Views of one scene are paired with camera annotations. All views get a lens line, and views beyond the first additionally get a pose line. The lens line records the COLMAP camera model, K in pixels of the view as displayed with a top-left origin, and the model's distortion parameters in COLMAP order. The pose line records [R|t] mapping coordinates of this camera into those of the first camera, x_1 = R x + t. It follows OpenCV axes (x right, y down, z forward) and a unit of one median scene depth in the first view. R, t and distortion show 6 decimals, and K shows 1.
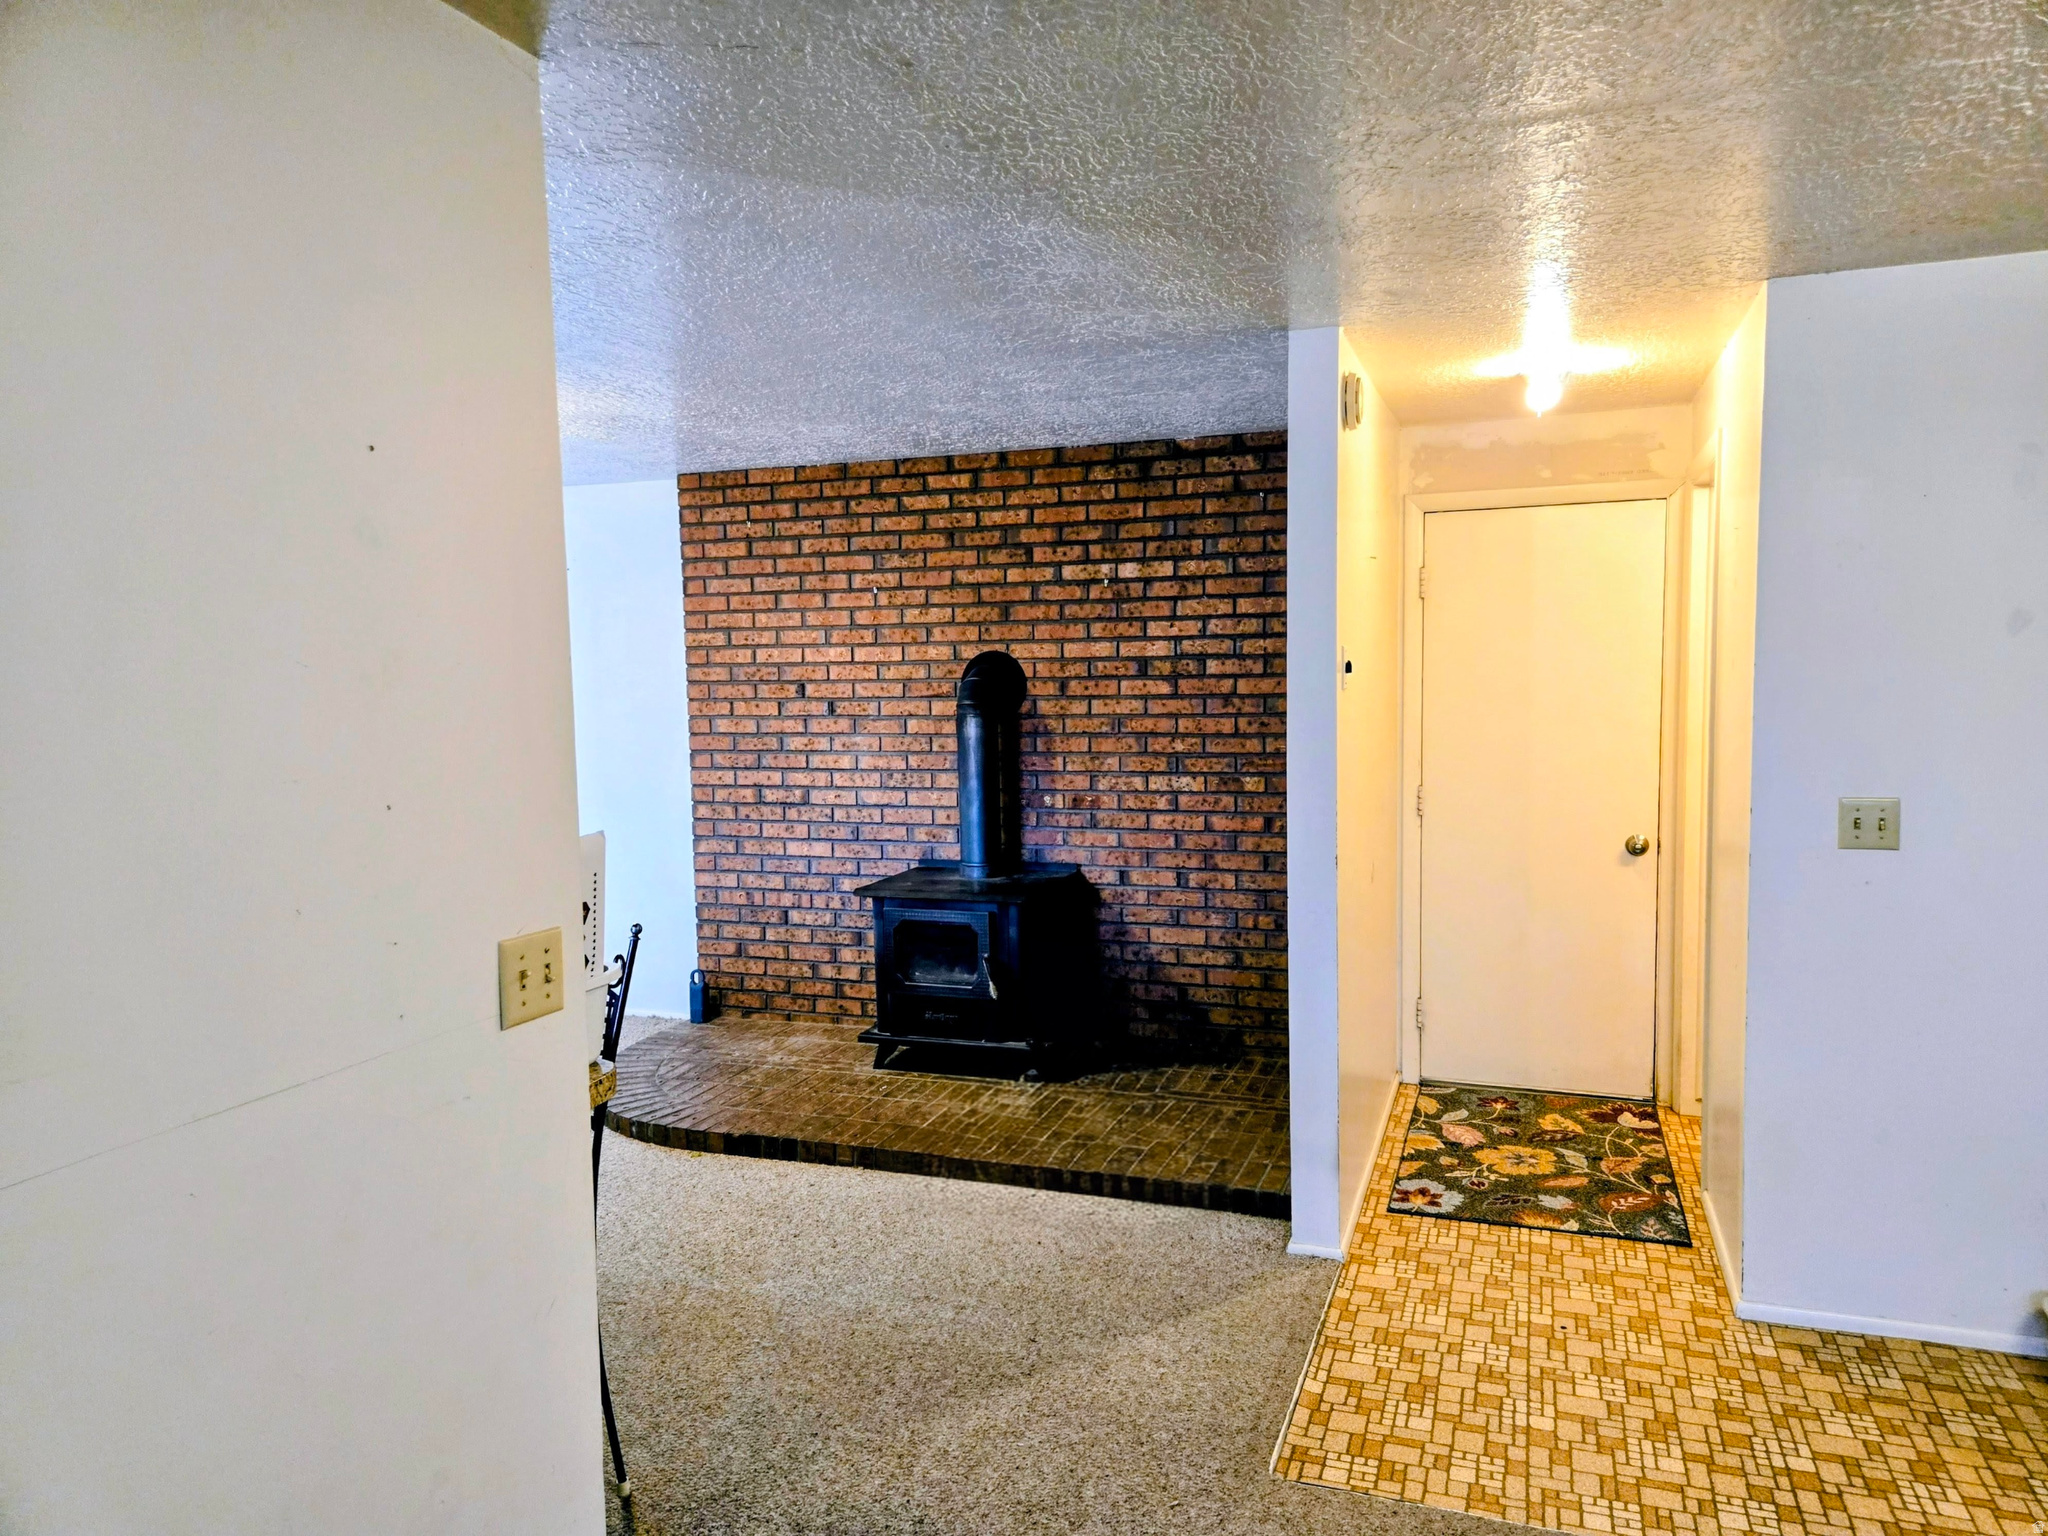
lens RADIAL K [[1363.6, 0, 1028.5], [0, 1363.6, 776.1], [0, 0, 1]] dist [0.081568, -0.067075]
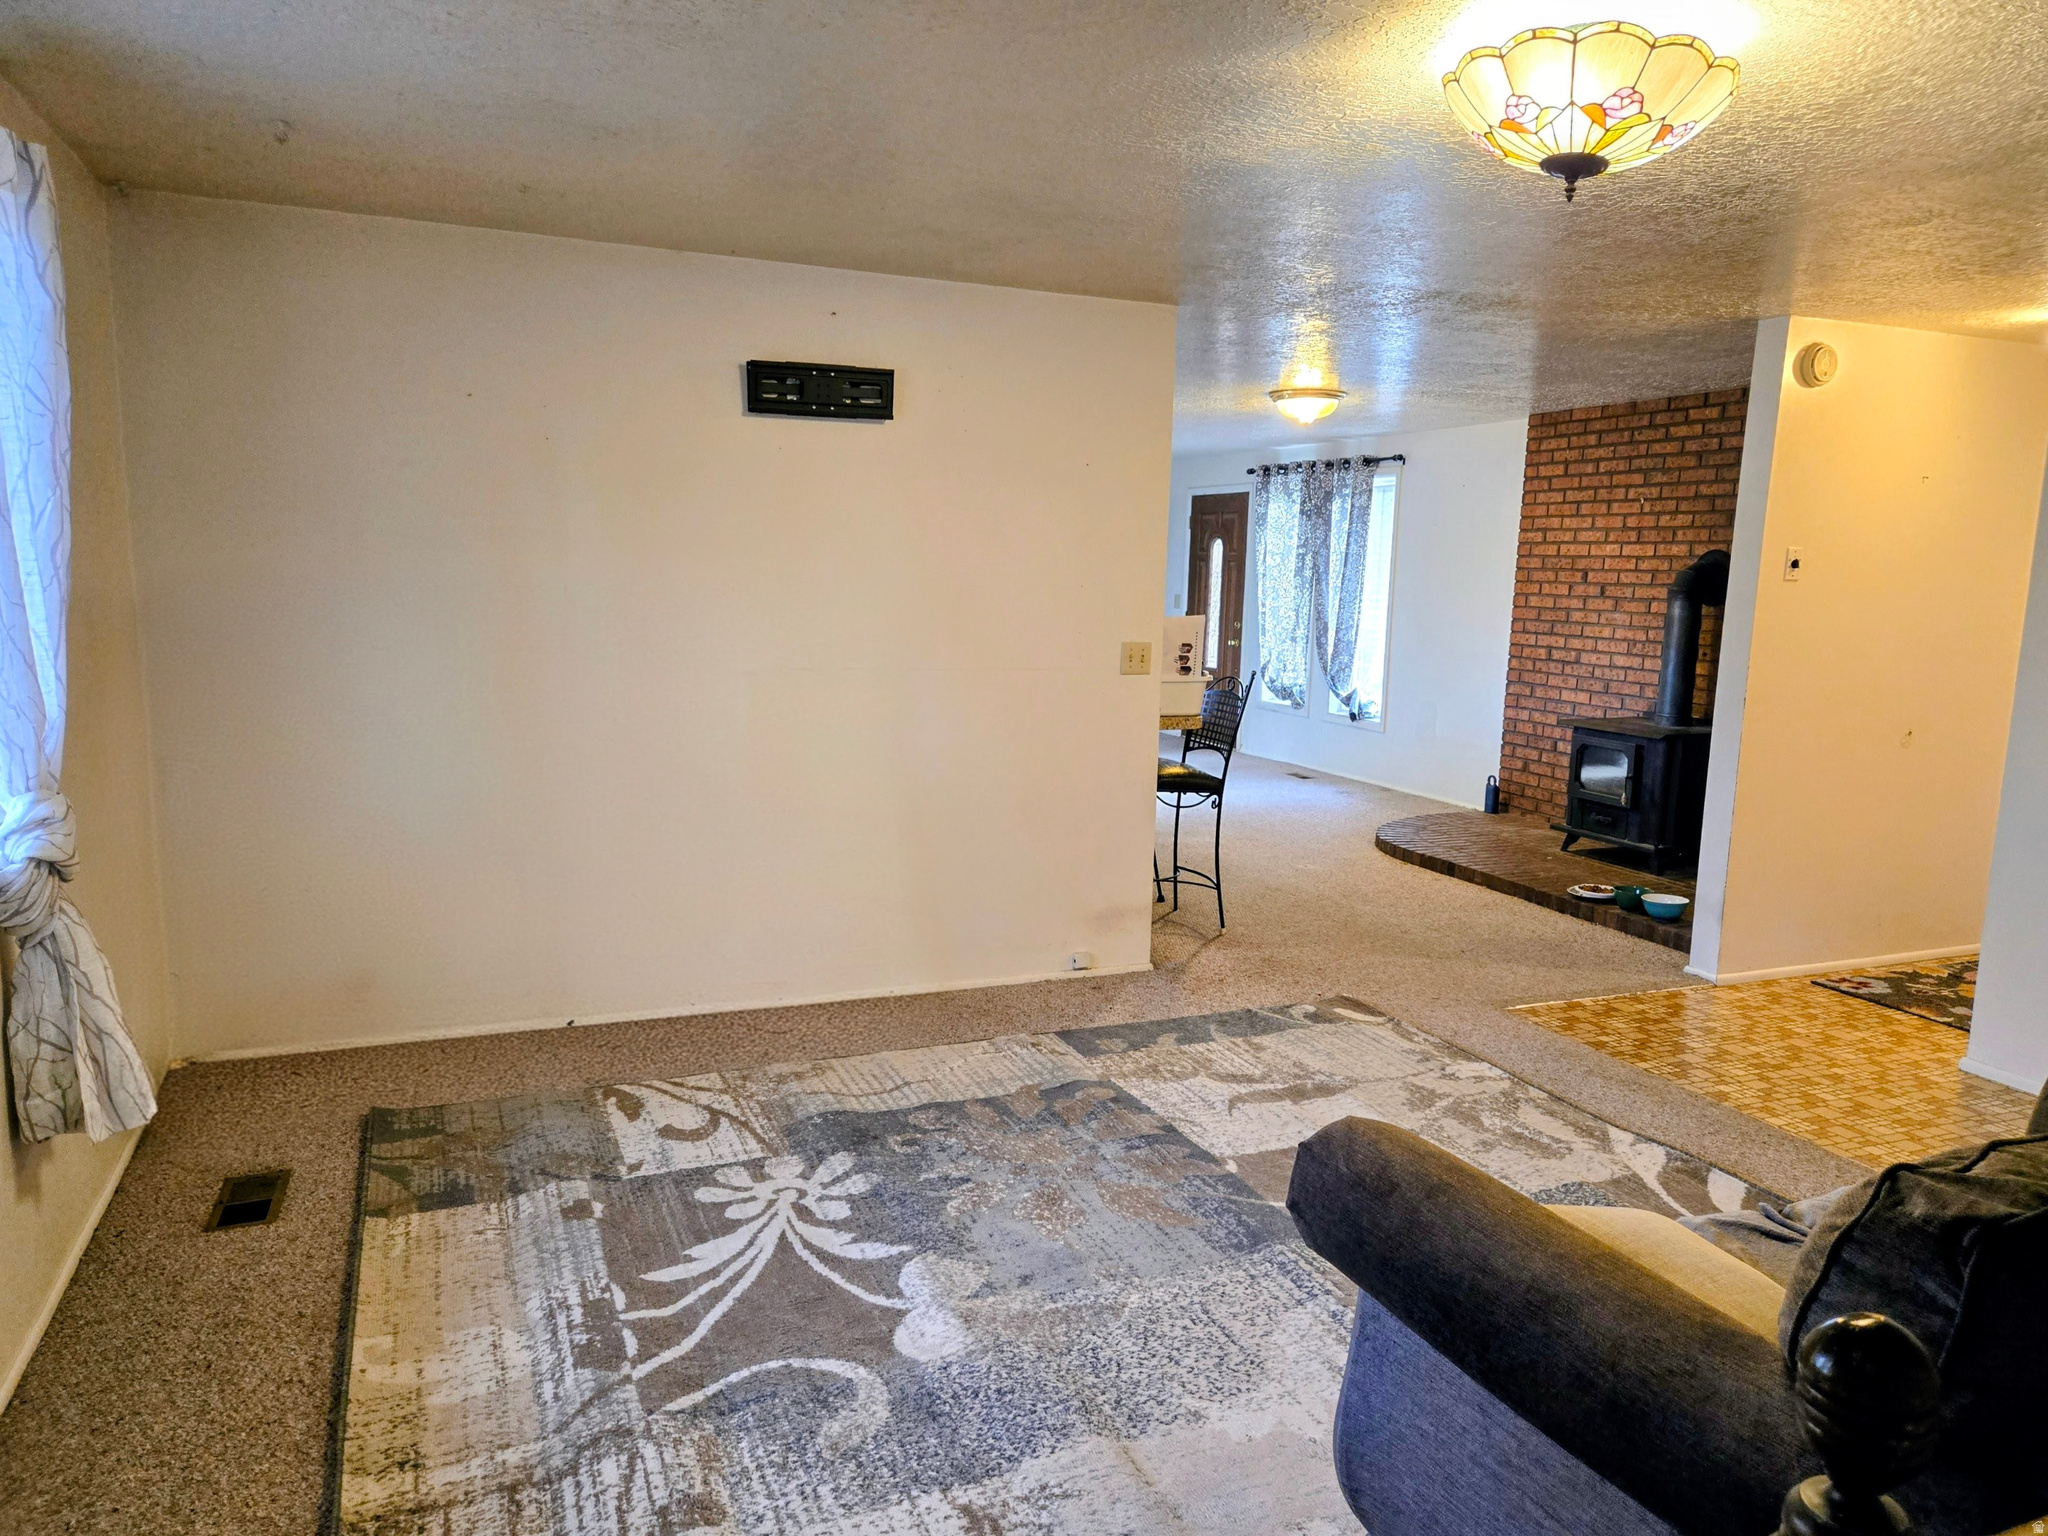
lens RADIAL K [[1363.6, 0, 1028.5], [0, 1363.6, 776.1], [0, 0, 1]] dist [0.081568, -0.067075]
pose [[0.668859, 0.151434, -0.727802, 0.489837], [-0.099480, 0.988459, 0.114245, 0.030062], [0.736703, -0.004012, 0.676205, -0.315708]]
